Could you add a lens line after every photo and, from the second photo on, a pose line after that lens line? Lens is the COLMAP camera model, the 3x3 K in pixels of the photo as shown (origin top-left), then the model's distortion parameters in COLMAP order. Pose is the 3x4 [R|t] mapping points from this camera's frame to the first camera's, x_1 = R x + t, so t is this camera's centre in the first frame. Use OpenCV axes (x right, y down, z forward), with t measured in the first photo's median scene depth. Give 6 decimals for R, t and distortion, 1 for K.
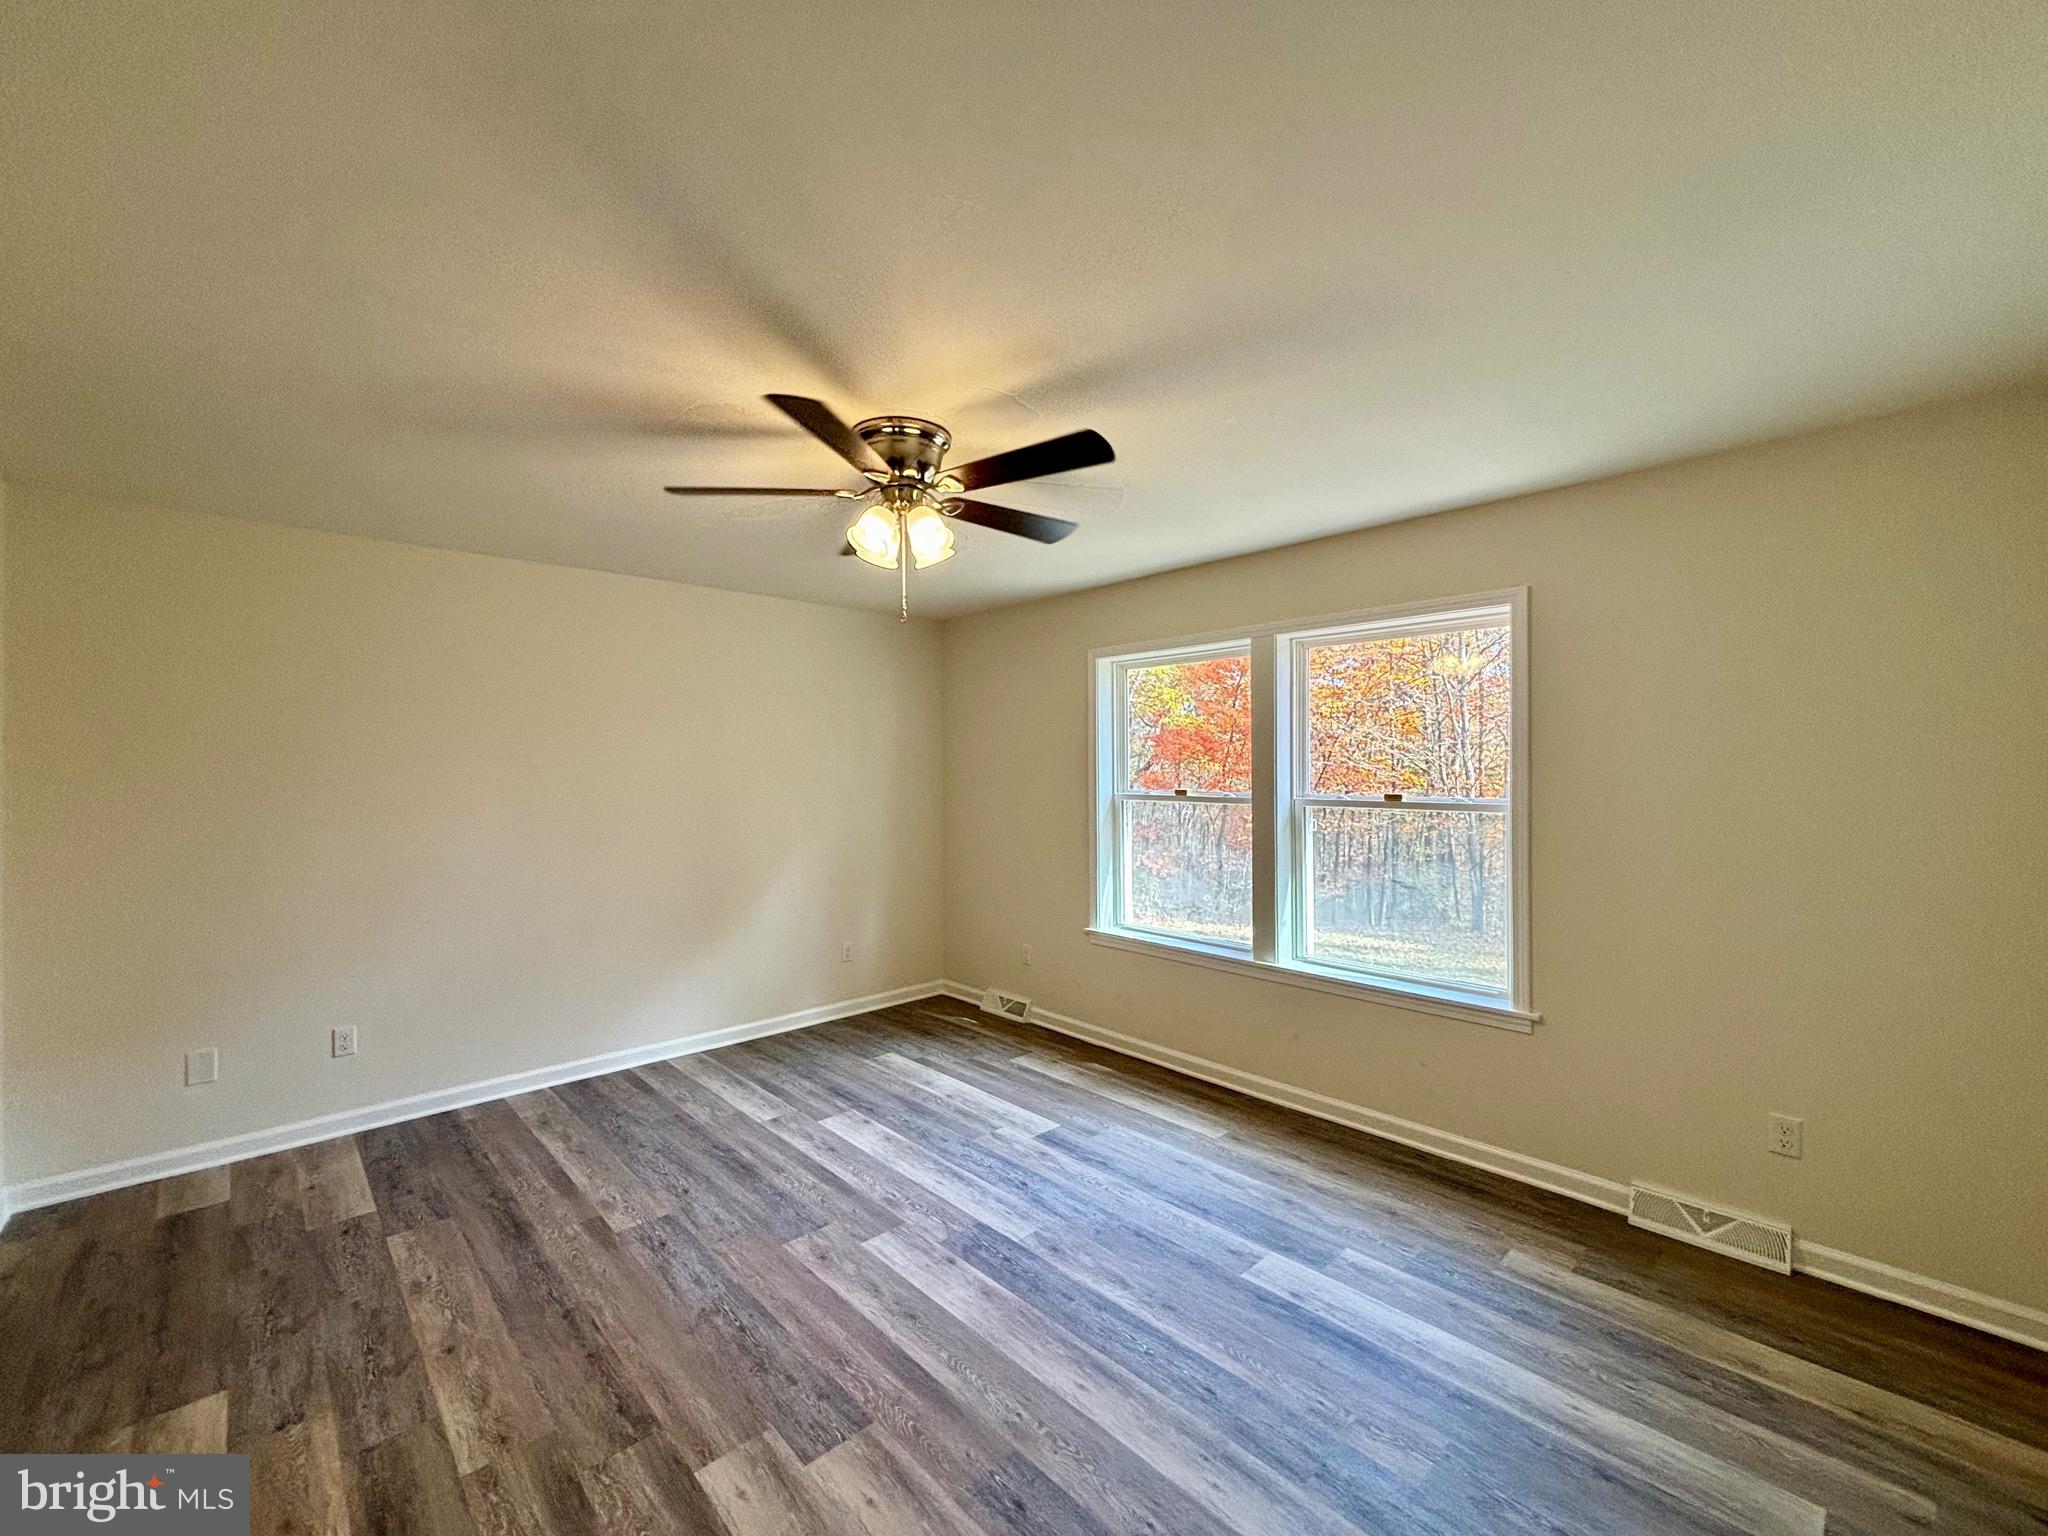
lens RADIAL K [[838.6, 0, 1035.5], [0, 838.6, 768.9], [0, 0, 1]] dist [-0.003646, 0.003385]
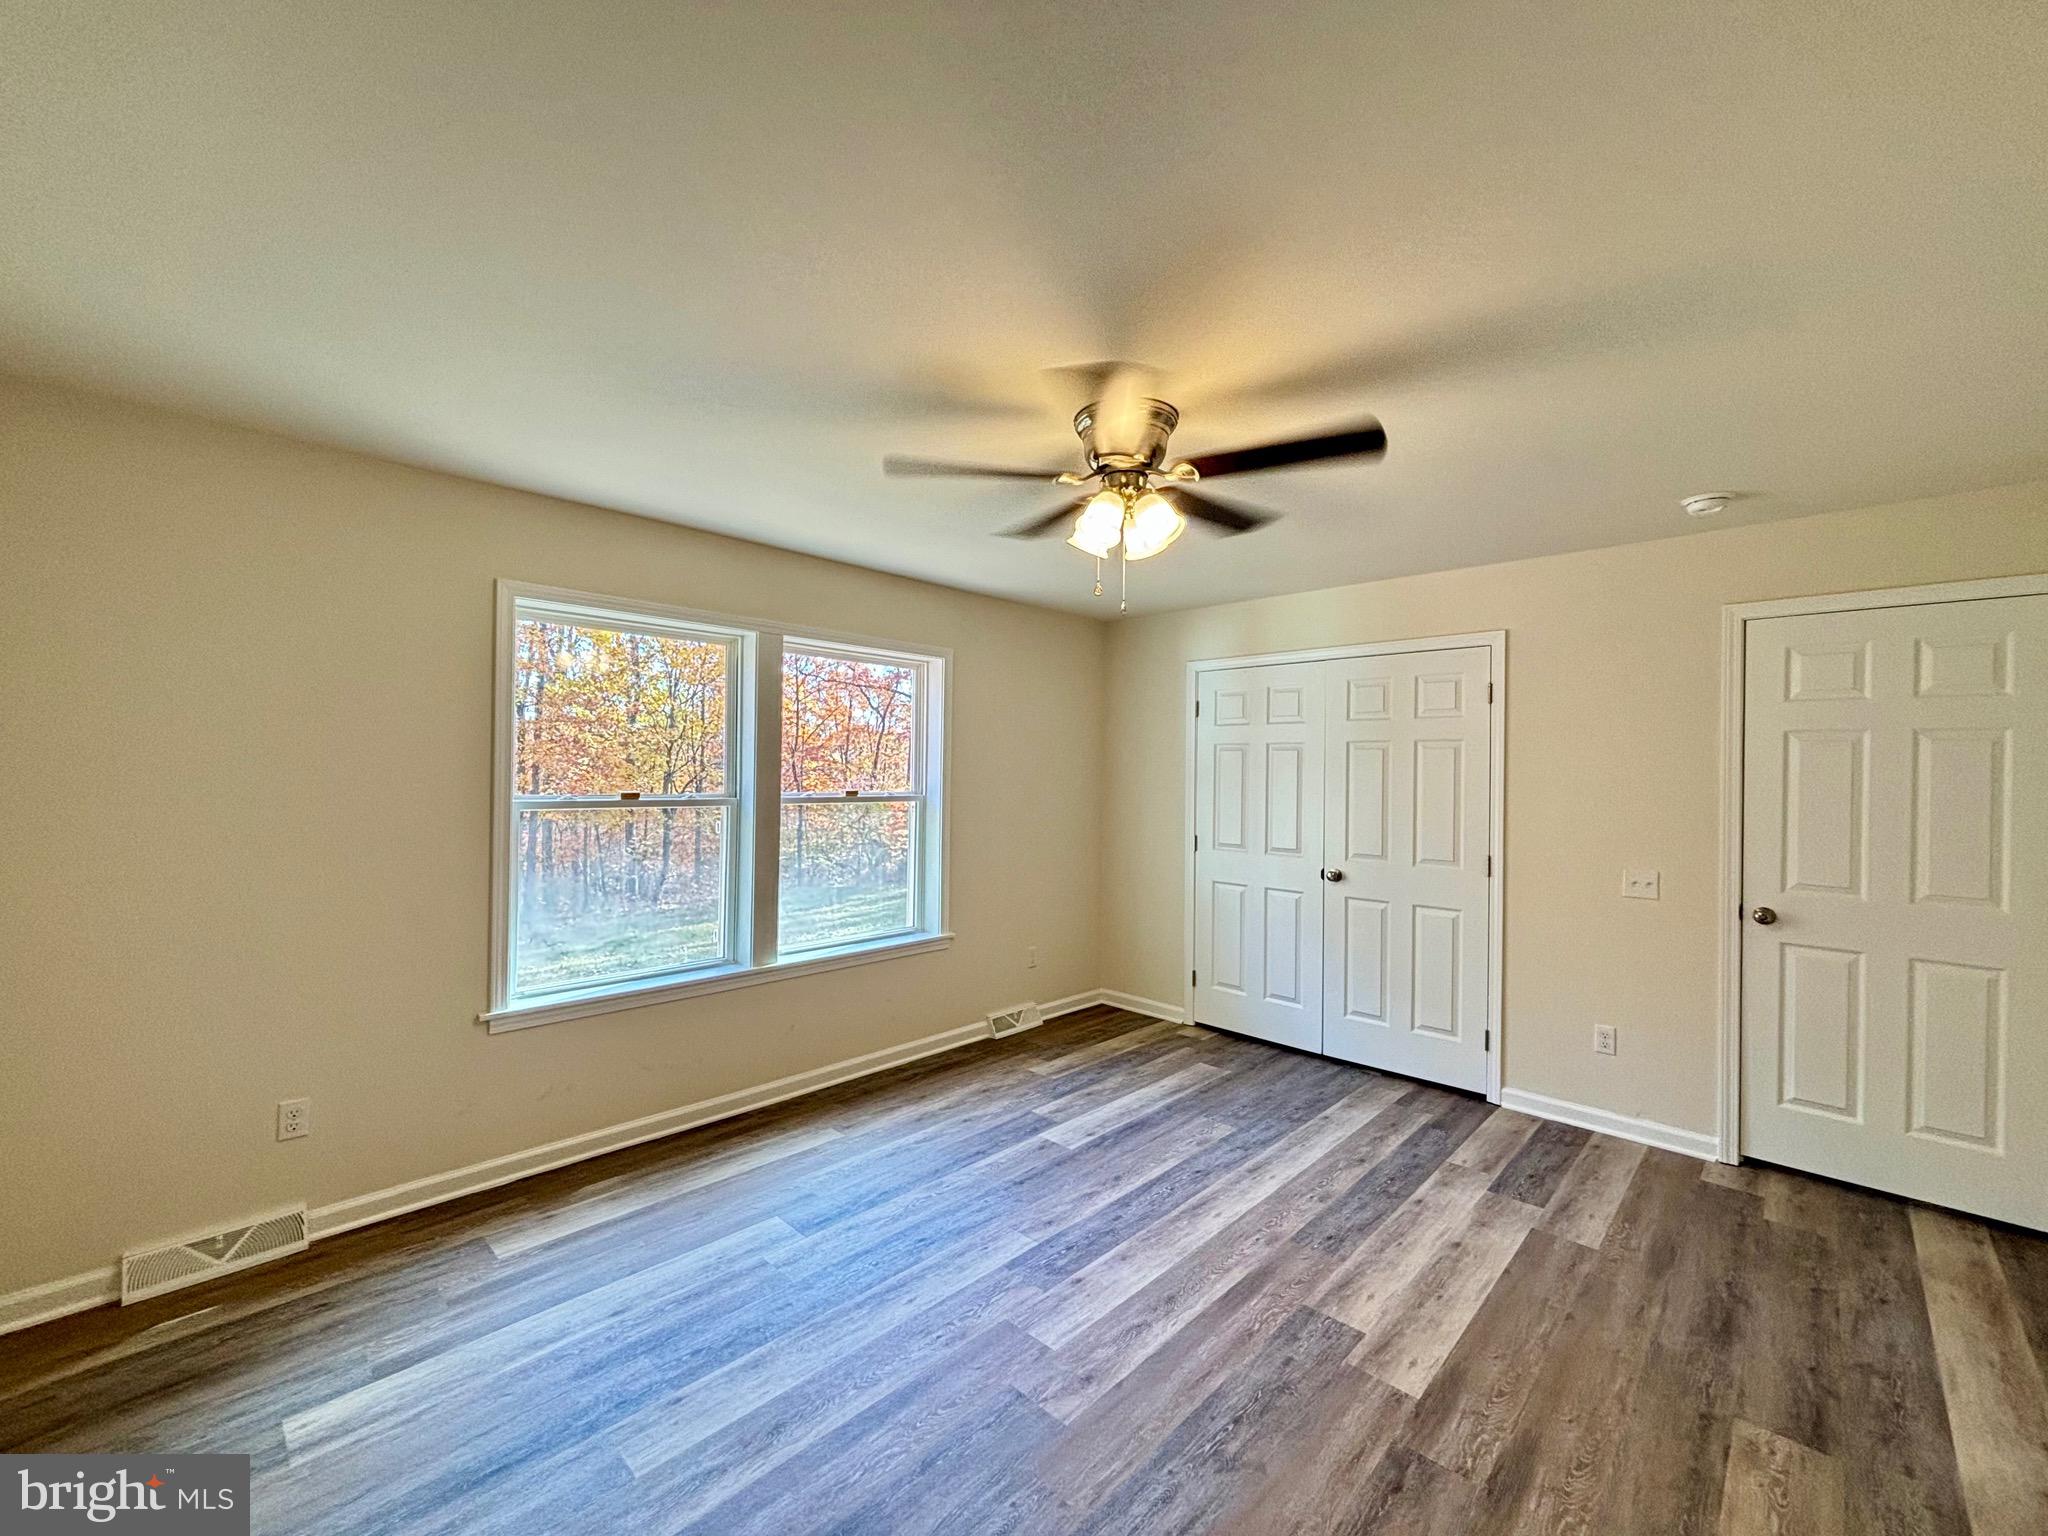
lens RADIAL K [[838.6, 0, 1000.1], [0, 838.6, 781.3], [0, 0, 1]] dist [-0.003646, 0.003385]
pose [[-0.029975, -0.009784, 0.999503, -1.048579], [-0.011883, 0.999885, 0.009431, 0.003065], [-0.999480, -0.011595, -0.030088, 1.116341]]
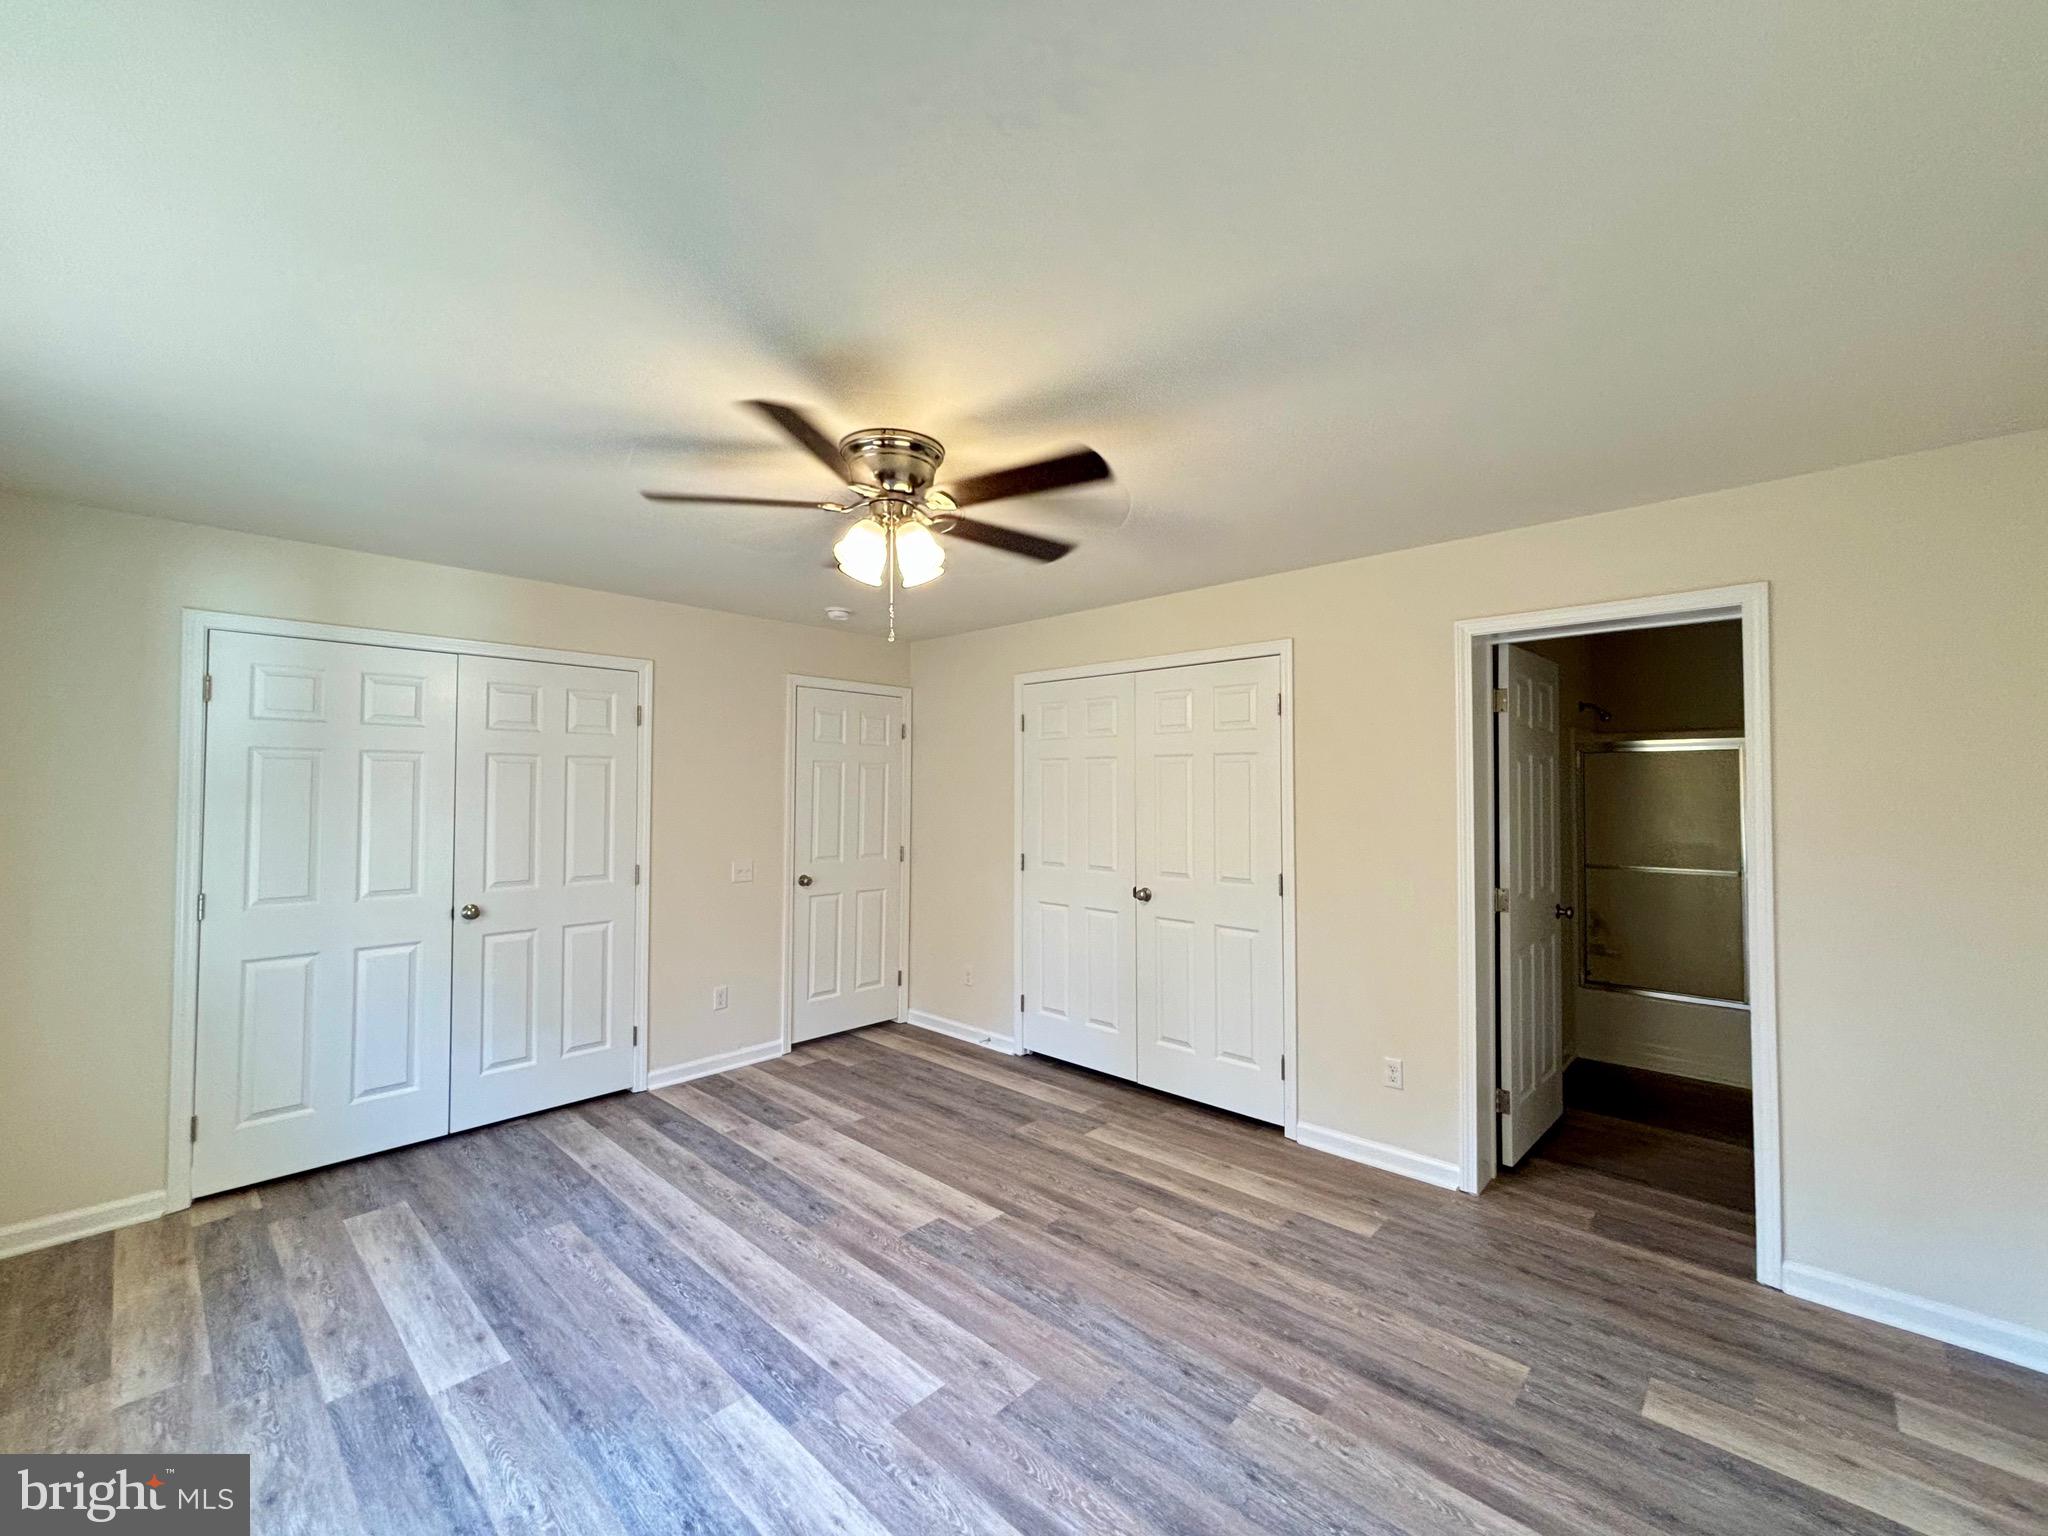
lens RADIAL K [[838.6, 0, 1040.7], [0, 838.6, 755.2], [0, 0, 1]] dist [-0.003646, 0.003385]
pose [[-0.997444, -0.001081, -0.071443, -0.248886], [0.001631, 0.999280, -0.037899, -0.009367], [0.071432, -0.037918, -0.996724, 1.887642]]
